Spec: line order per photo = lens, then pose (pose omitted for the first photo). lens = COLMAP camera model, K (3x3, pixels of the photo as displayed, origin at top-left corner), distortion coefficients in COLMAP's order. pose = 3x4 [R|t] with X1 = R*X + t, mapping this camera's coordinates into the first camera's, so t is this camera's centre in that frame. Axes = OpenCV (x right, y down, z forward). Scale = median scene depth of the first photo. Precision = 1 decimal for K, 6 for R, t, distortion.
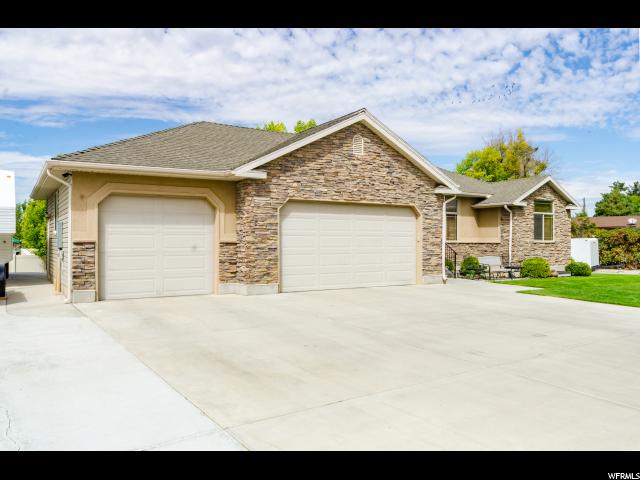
lens RADIAL K [[509.1, 0, 320.0], [0, 509.1, 240.0], [0, 0, 1]] dist [-0.002915, -0.001626]
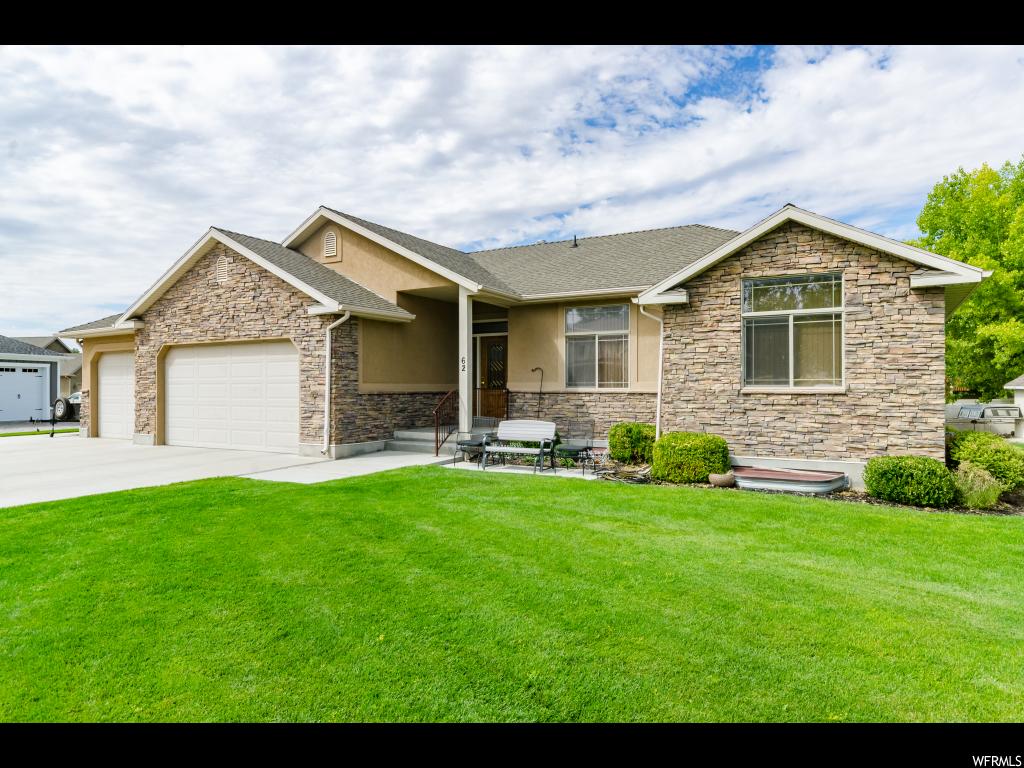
lens RADIAL K [[597.9, 0, 512.2], [0, 597.9, 352.3], [0, 0, 1]] dist [0.004331, 0.000655]
pose [[0.474349, -0.048703, -0.878989, 0.992106], [0.009615, 0.998696, -0.050147, -0.005285], [0.880284, 0.015335, 0.474198, 0.857325]]
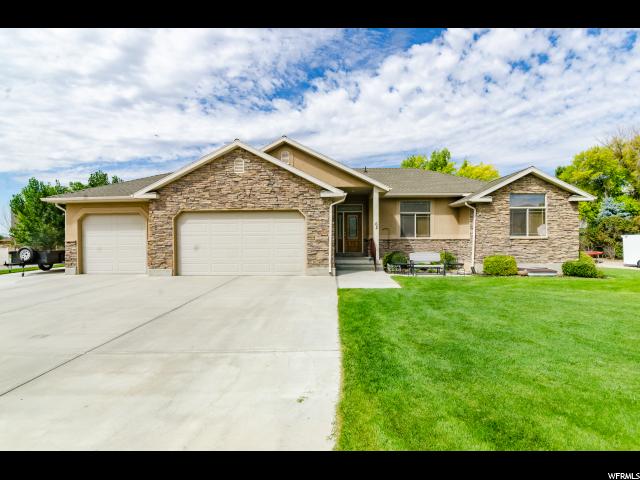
lens RADIAL K [[300.6, 0, 320.0], [0, 300.6, 240.0], [0, 0, 1]] dist [0.014664, -0.012688]
pose [[0.817912, -0.002776, -0.575336, 0.615112], [0.009903, 0.999908, 0.009253, -0.001552], [0.575257, -0.013265, 0.817865, 0.436380]]
